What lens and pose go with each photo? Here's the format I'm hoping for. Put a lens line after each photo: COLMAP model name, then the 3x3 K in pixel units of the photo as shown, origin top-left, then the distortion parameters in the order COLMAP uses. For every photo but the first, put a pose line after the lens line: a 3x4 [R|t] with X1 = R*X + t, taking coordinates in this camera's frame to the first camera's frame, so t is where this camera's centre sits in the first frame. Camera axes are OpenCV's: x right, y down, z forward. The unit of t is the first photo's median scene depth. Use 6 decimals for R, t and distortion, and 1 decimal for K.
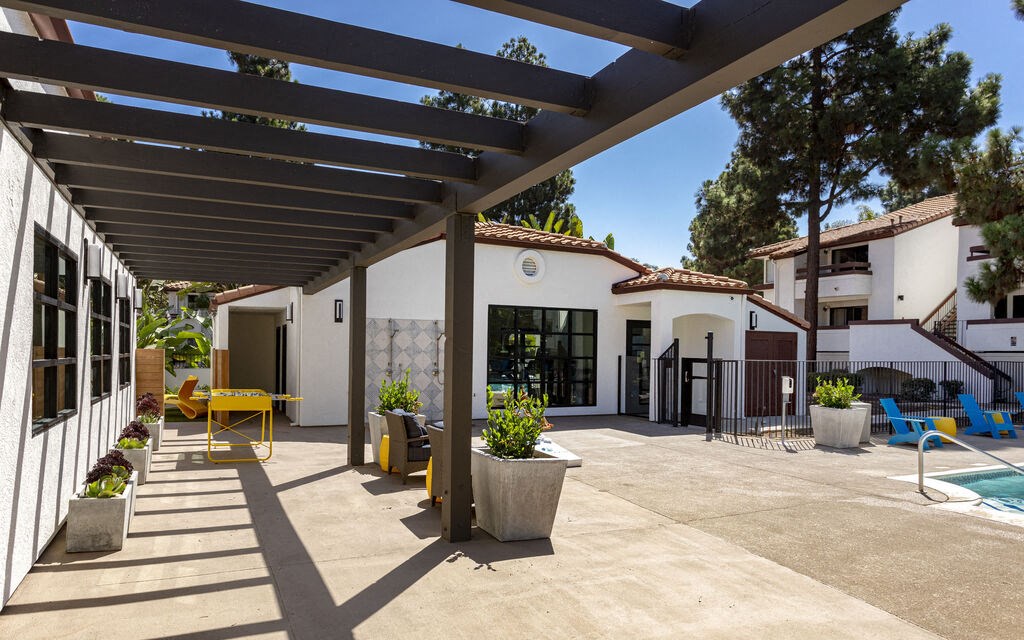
lens RADIAL K [[693.2, 0, 511.2], [0, 693.2, 367.0], [0, 0, 1]] dist [0.000190, -0.000030]
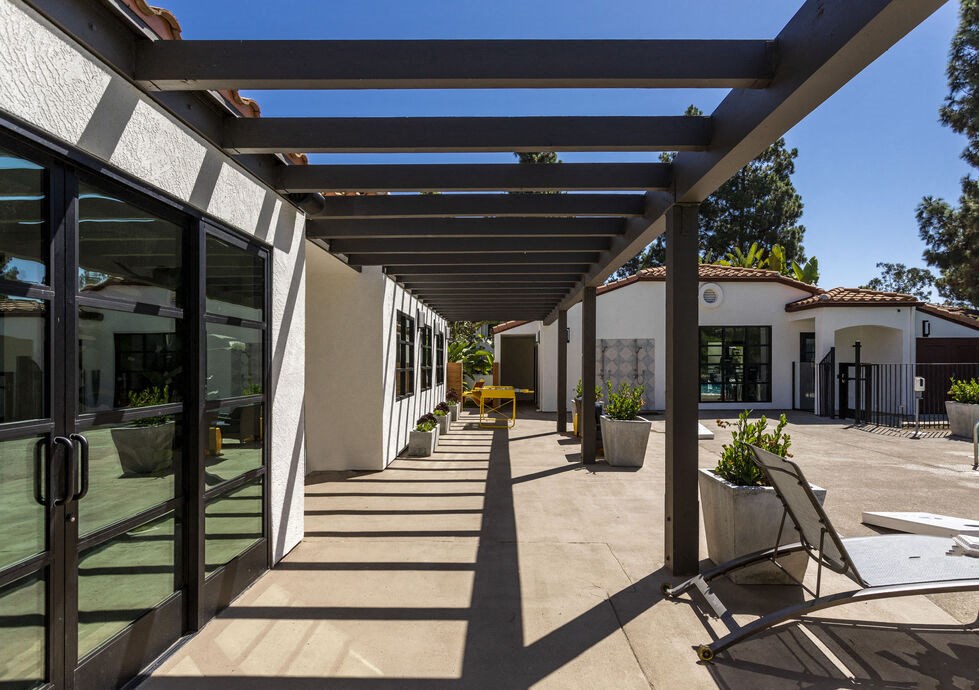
lens RADIAL K [[590.0, 0, 489.5], [0, 590.0, 345.0], [0, 0, 1]] dist [-0.001261, -0.000091]
pose [[0.901608, -0.029360, -0.431556, 0.174421], [0.007426, 0.998597, -0.052424, 0.006815], [0.432490, 0.044061, 0.900562, -0.252998]]
